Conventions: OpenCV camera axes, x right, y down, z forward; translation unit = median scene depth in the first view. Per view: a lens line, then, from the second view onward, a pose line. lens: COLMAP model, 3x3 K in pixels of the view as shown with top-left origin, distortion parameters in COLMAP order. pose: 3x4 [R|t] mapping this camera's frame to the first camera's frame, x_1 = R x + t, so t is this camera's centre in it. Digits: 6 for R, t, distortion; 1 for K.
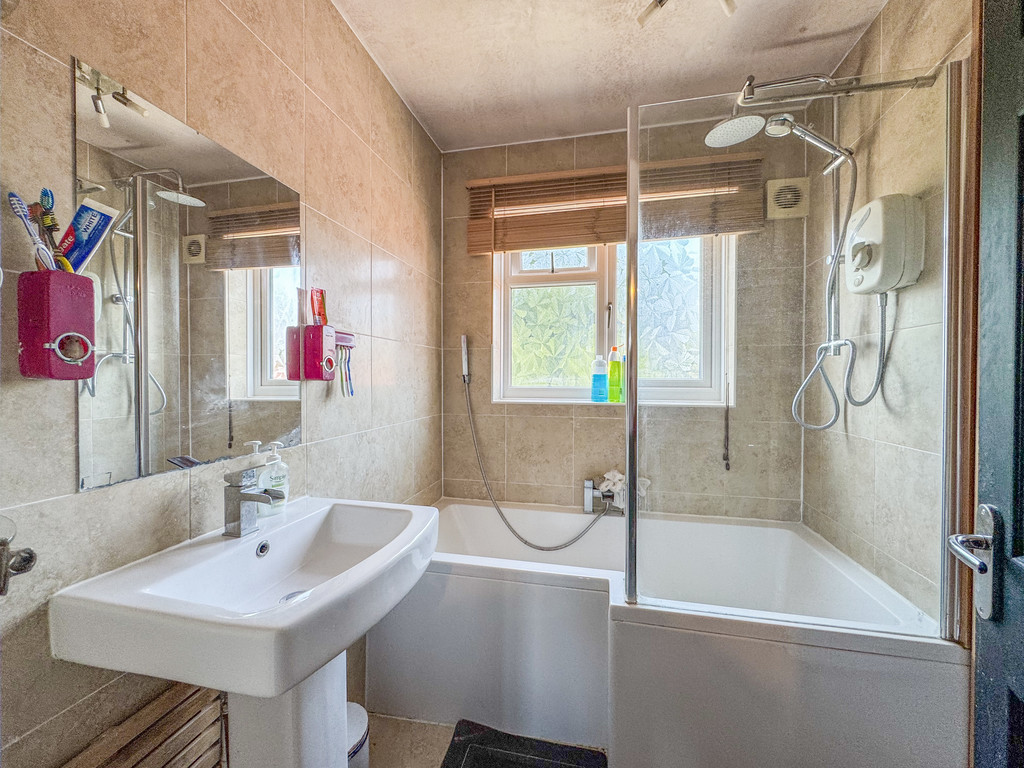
lens RADIAL K [[410.4, 0, 513.9], [0, 410.4, 383.6], [0, 0, 1]] dist [-0.001905, 0.001423]
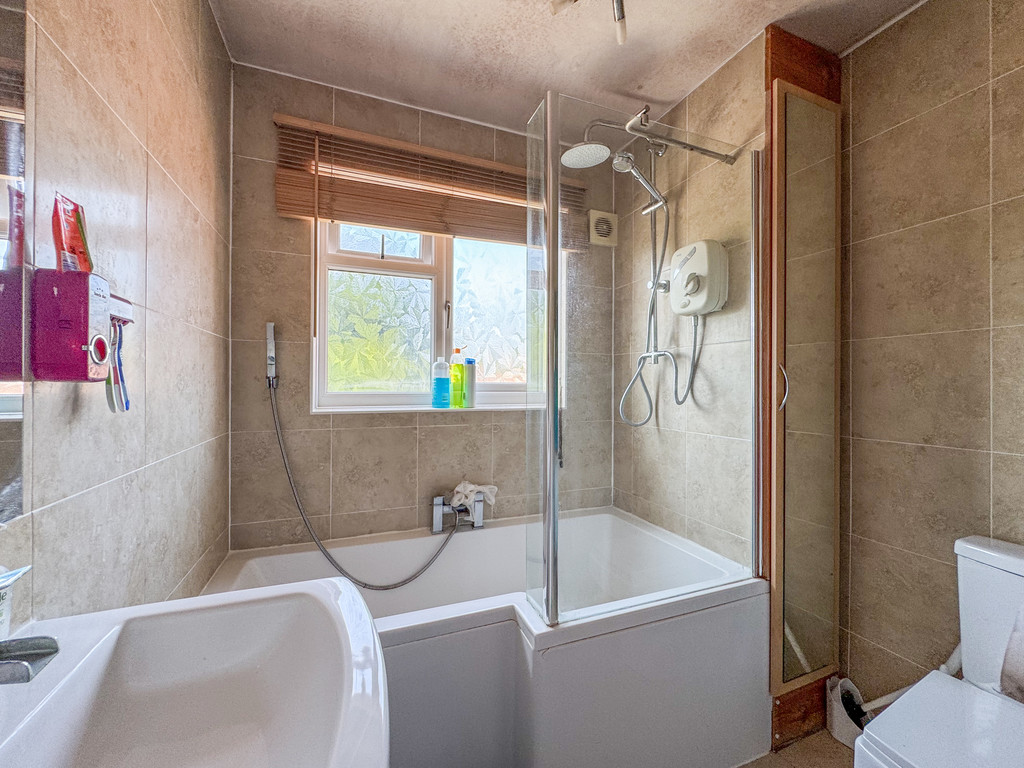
lens RADIAL K [[410.4, 0, 510.9], [0, 410.4, 383.7], [0, 0, 1]] dist [-0.001905, 0.001423]
pose [[0.830758, 0.002457, 0.556628, -0.199846], [0.005226, 0.999912, -0.012213, 0.002685], [-0.556609, 0.013055, 0.830672, 0.183313]]
